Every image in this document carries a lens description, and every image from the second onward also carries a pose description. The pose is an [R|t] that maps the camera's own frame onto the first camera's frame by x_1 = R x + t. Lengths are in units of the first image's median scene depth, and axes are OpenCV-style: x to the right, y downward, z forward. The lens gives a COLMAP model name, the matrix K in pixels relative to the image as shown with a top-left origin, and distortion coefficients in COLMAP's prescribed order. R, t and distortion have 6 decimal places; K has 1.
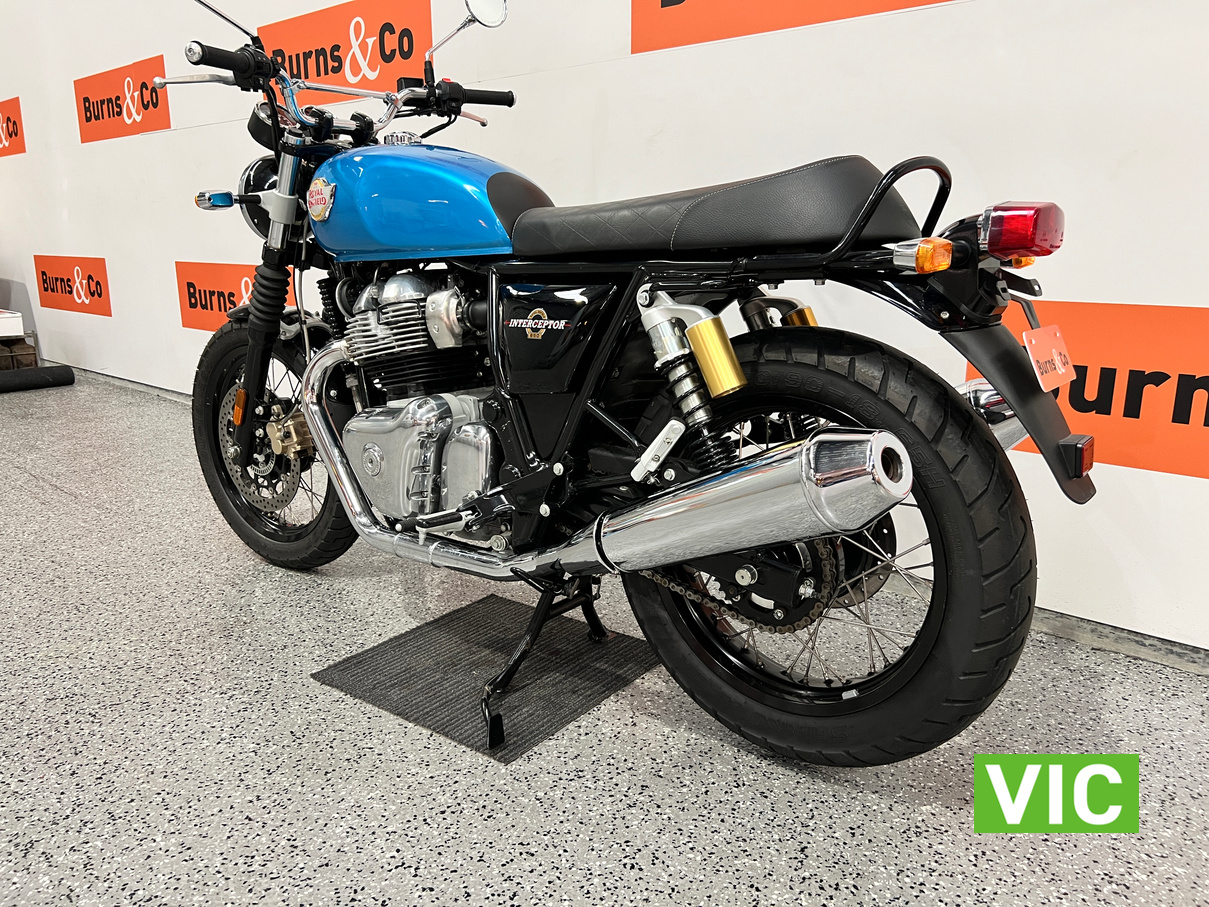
lens RADIAL K [[918.0, 0, 604.5], [0, 918.0, 453.5], [0, 0, 1]] dist [0.043010, -0.048020]
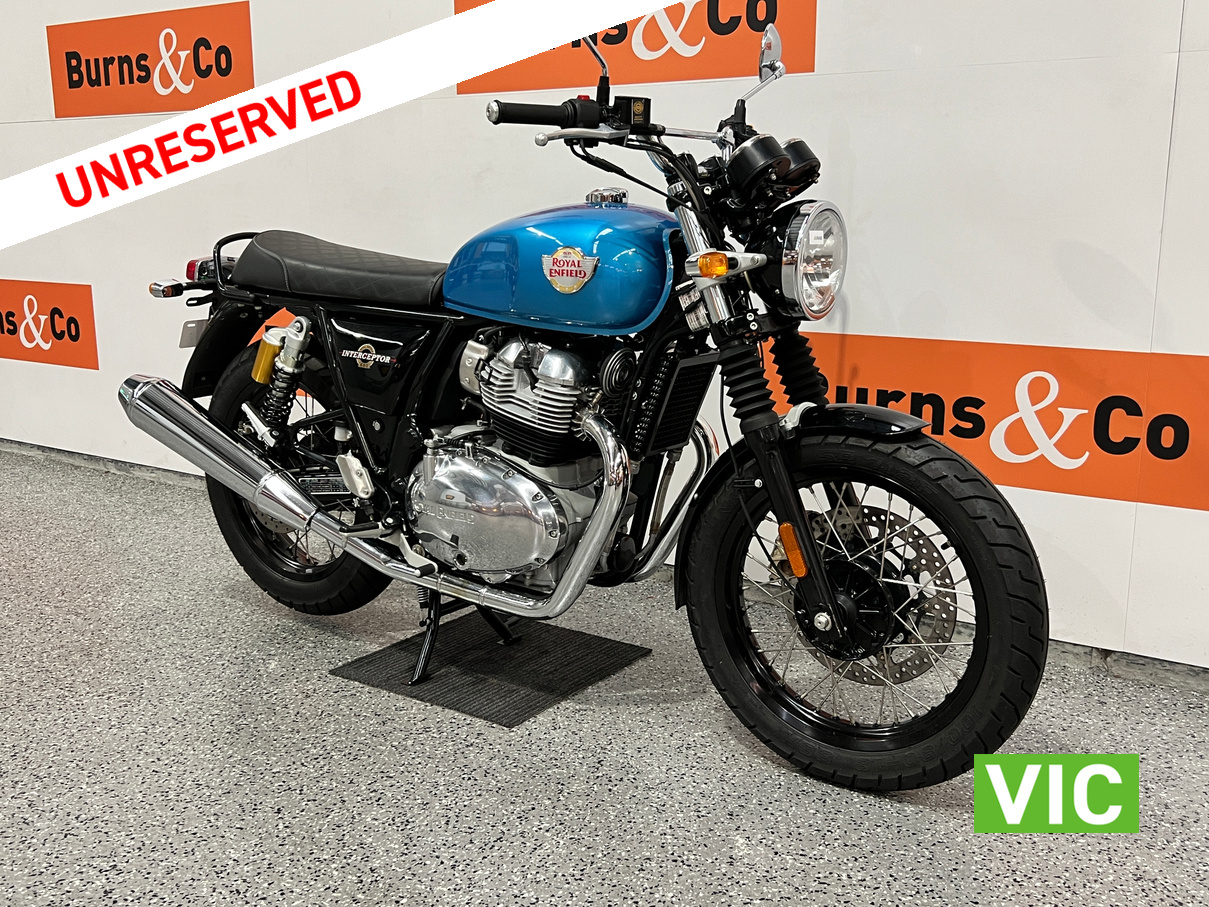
lens RADIAL K [[1226.9, 0, 604.5], [0, 1226.9, 453.5], [0, 0, 1]] dist [0.112473, -0.214211]
pose [[0.991629, -0.027567, 0.126145, 0.011090], [0.031474, 0.999081, -0.029090, 0.039677], [-0.125227, 0.032817, 0.991585, -0.739774]]
